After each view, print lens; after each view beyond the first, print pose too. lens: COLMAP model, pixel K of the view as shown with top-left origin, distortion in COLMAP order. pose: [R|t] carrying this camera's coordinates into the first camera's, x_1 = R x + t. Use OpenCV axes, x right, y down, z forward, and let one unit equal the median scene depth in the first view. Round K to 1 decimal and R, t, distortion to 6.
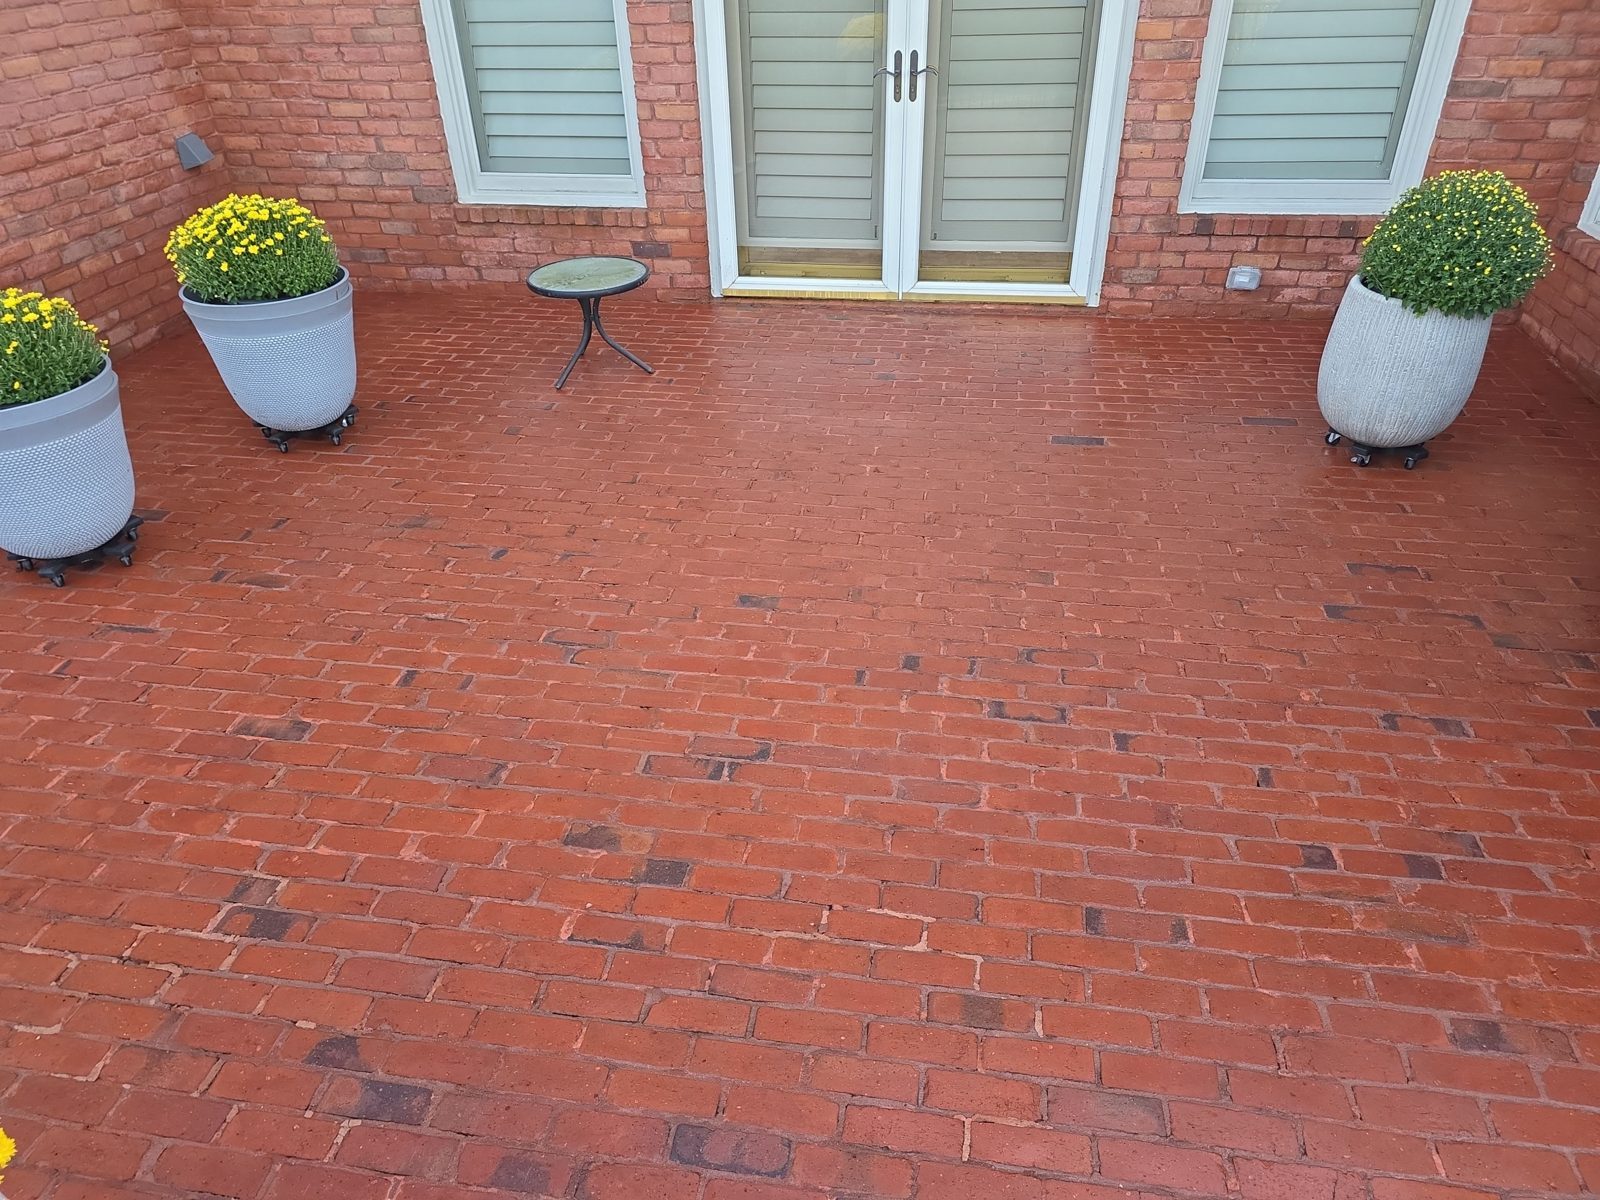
lens RADIAL K [[1063.3, 0, 797.9], [0, 1063.3, 617.0], [0, 0, 1]] dist [0.051856, -0.046233]
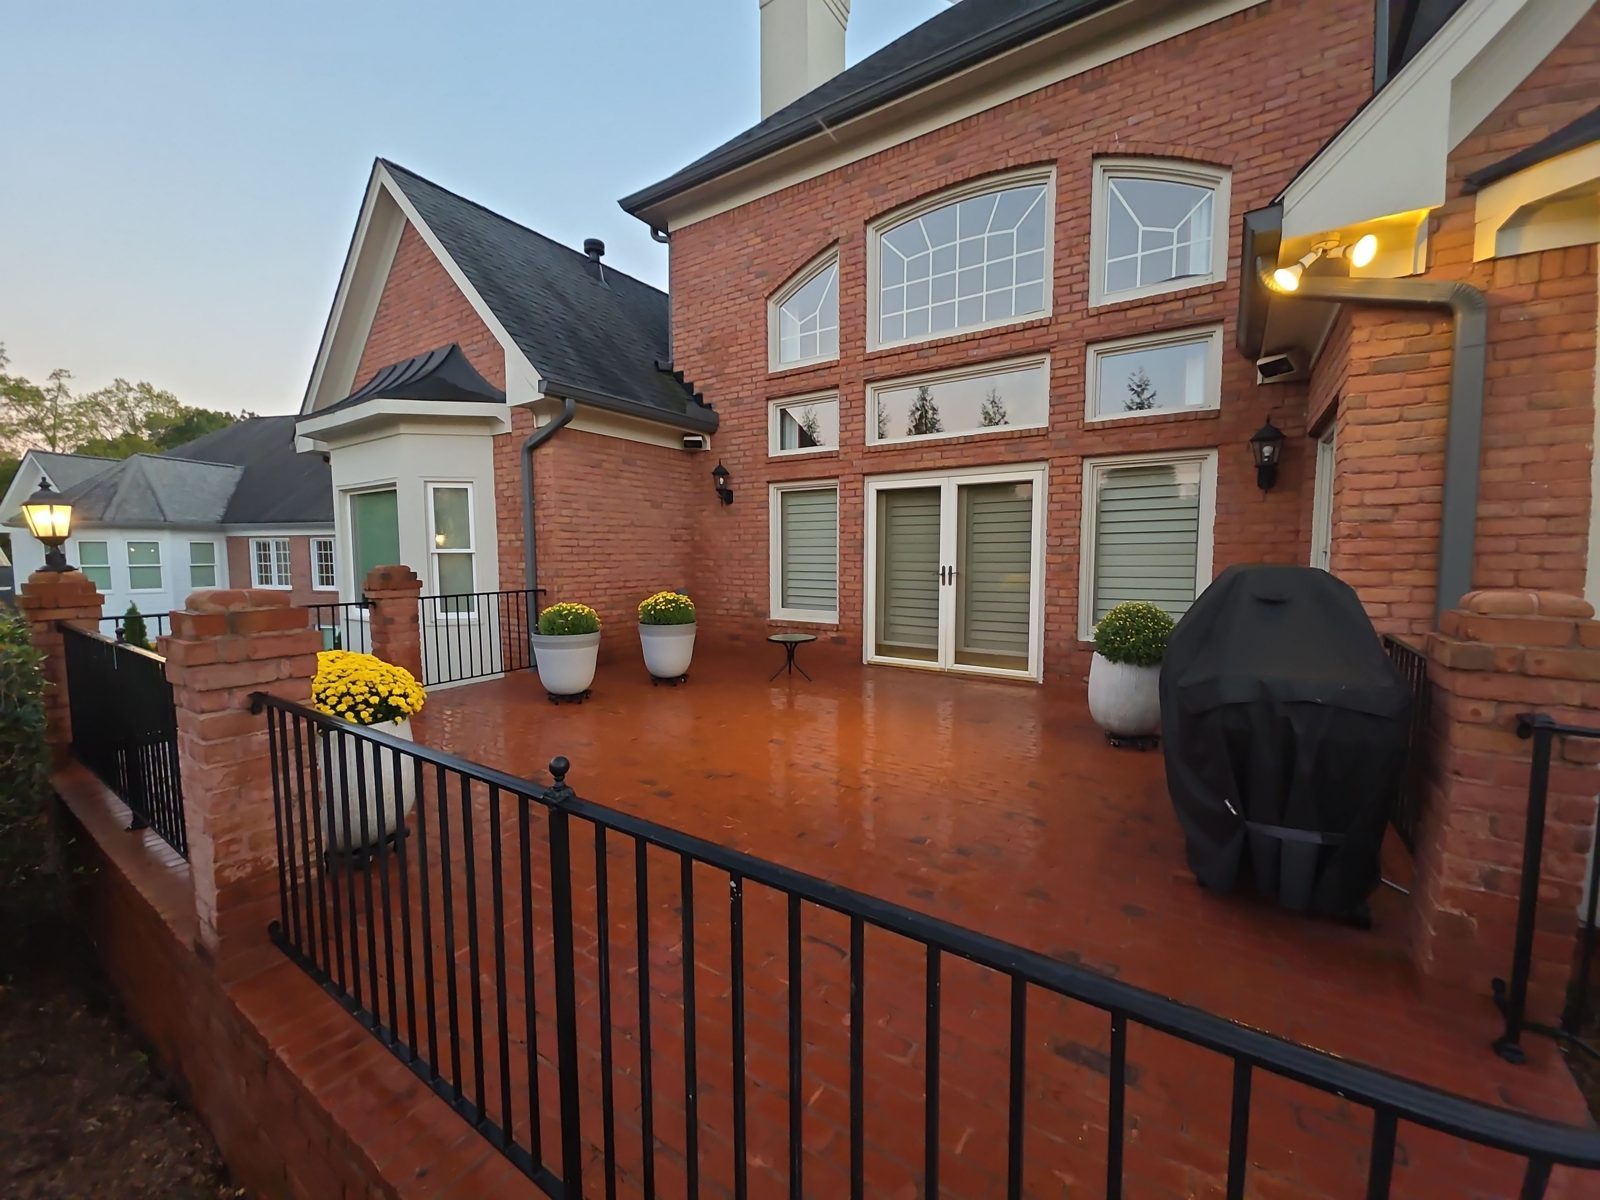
lens RADIAL K [[630.6, 0, 802.2], [0, 630.6, 601.9], [0, 0, 1]] dist [0.011268, -0.006537]
pose [[0.912899, 0.054530, -0.404526, 0.350063], [-0.242587, 0.869509, -0.430239, 0.188943], [0.328278, 0.490897, 0.807003, -0.149394]]
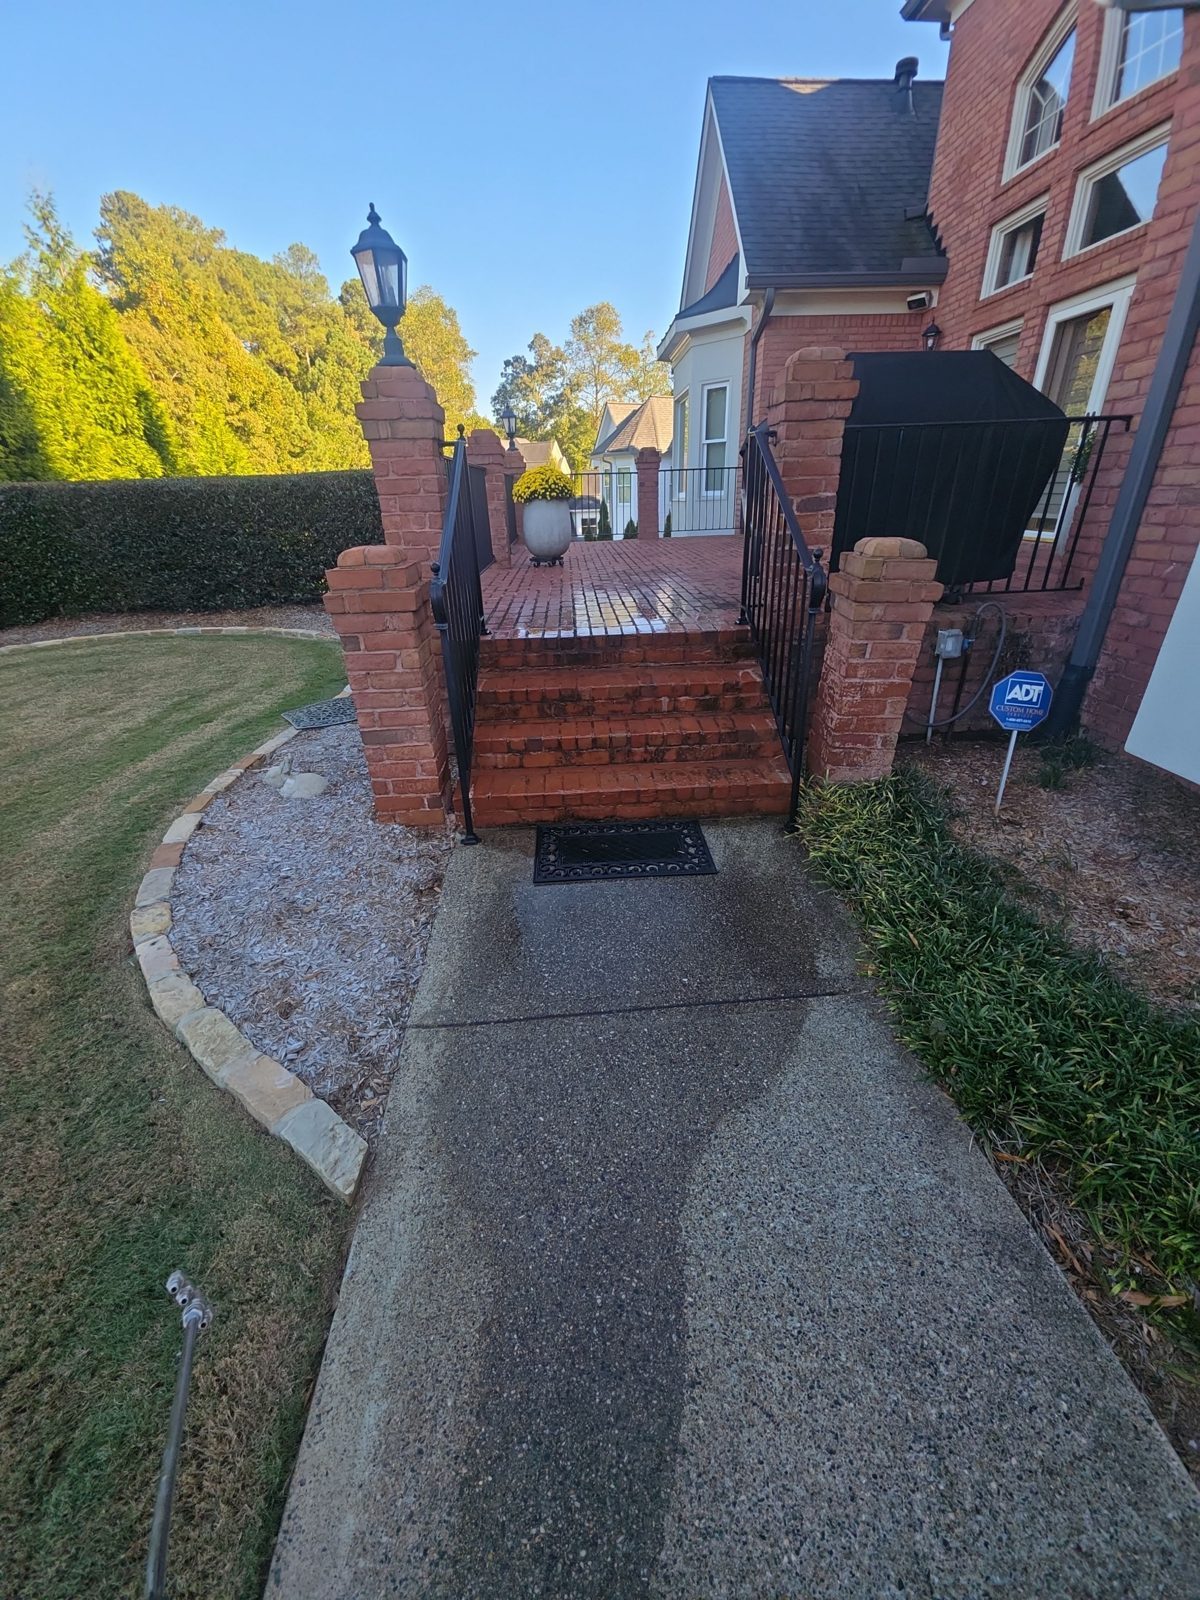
lens RADIAL K [[630.6, 0, 597.1], [0, 630.6, 803.5], [0, 0, 1]] dist [0.011268, -0.006537]
pose [[0.212509, 0.445846, -0.869518, 1.210244], [-0.520941, 0.804535, 0.285209, 0.206311], [0.826717, 0.392358, 0.403231, 0.028436]]
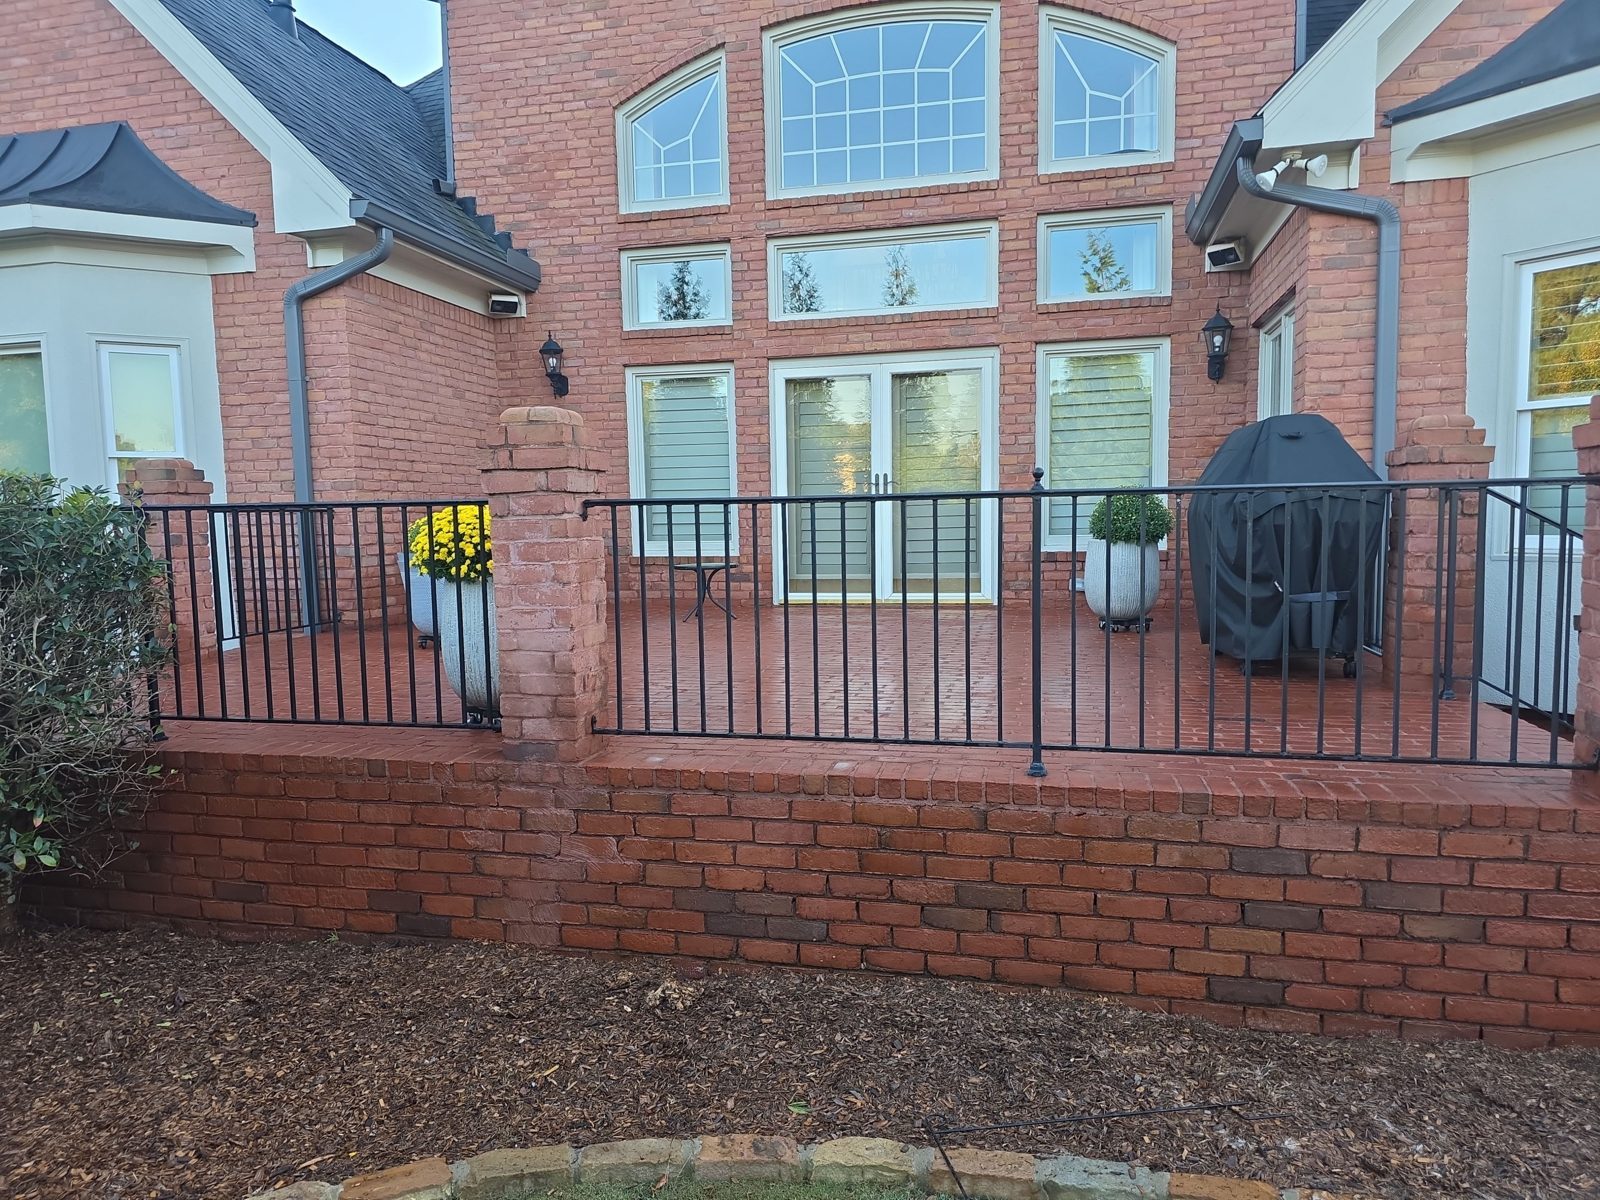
lens RADIAL K [[1063.3, 0, 805.0], [0, 1063.3, 618.9], [0, 0, 1]] dist [0.051856, -0.046233]
pose [[0.997976, 0.012428, -0.062363, 0.081875], [-0.040337, 0.881879, -0.469747, 0.554496], [0.049159, 0.471312, 0.880596, -0.506517]]
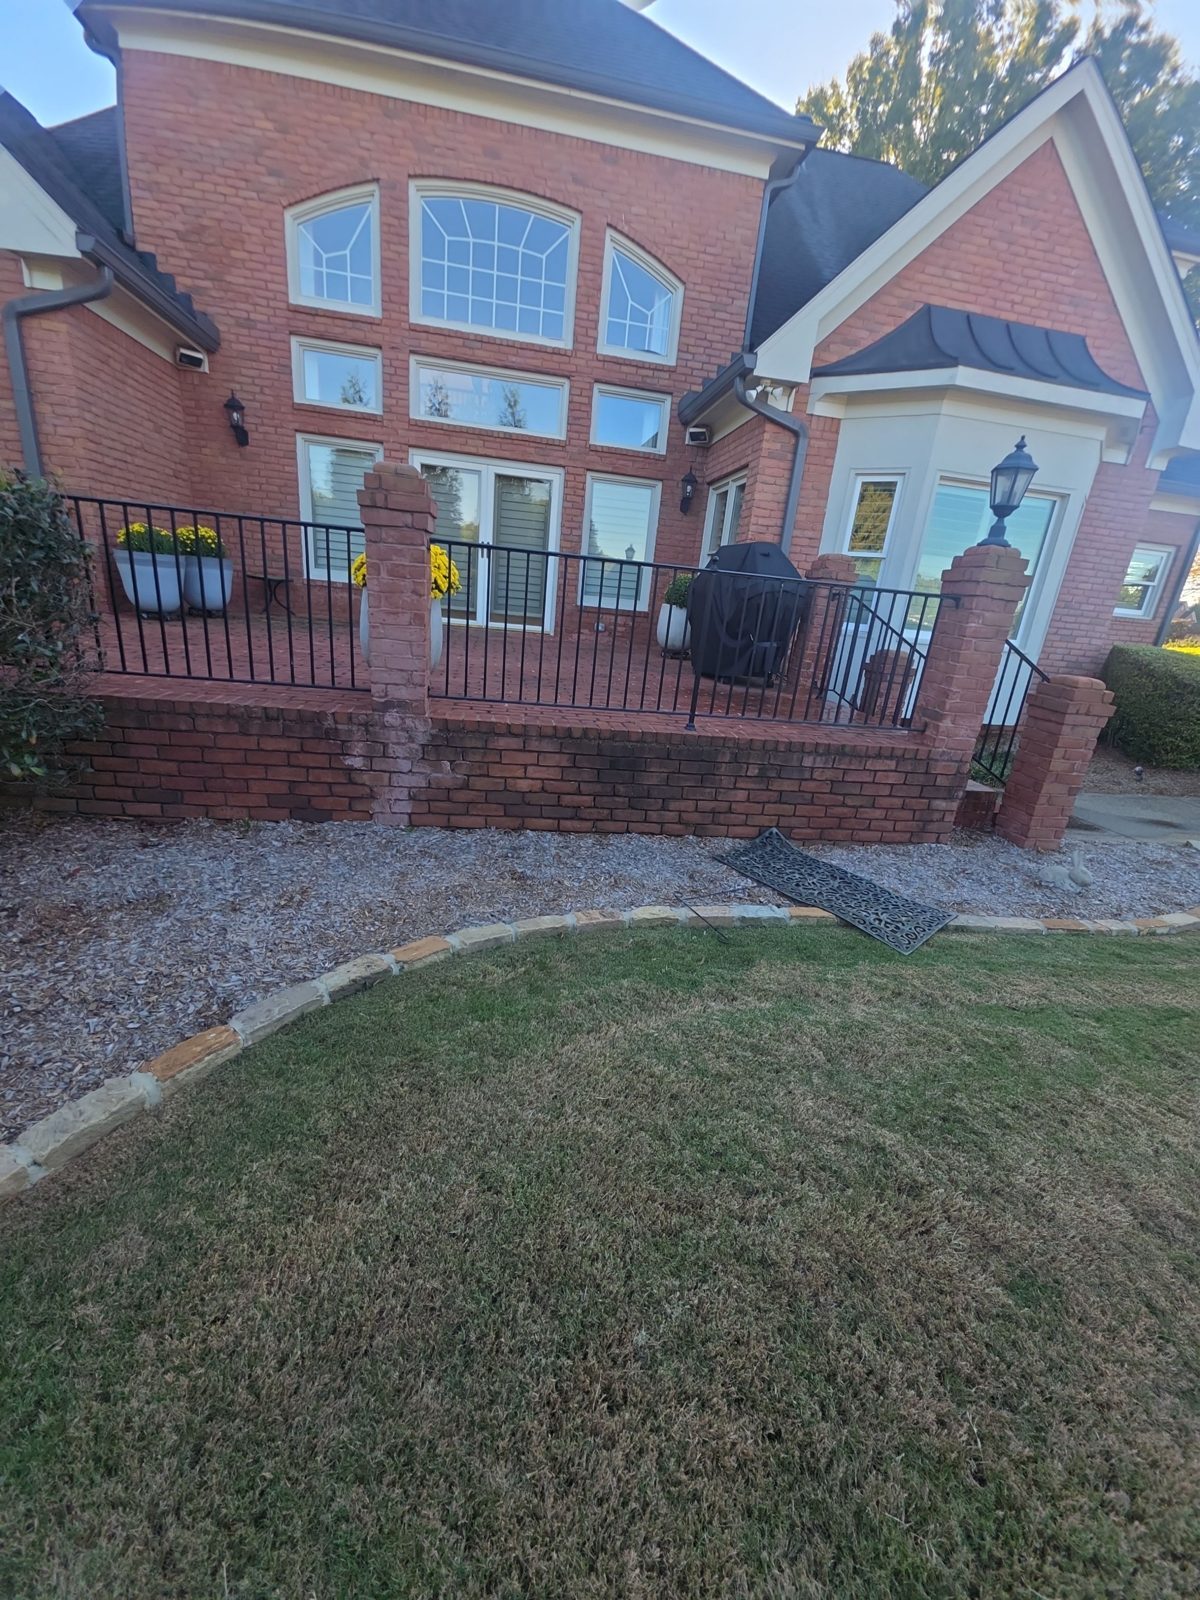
lens RADIAL K [[630.6, 0, 602.7], [0, 630.6, 805.9], [0, 0, 1]] dist [0.011268, -0.006537]
pose [[0.942542, 0.007113, 0.334013, -0.161412], [0.074606, 0.970044, -0.231187, 0.572973], [-0.325652, 0.242823, 0.913777, -0.489526]]
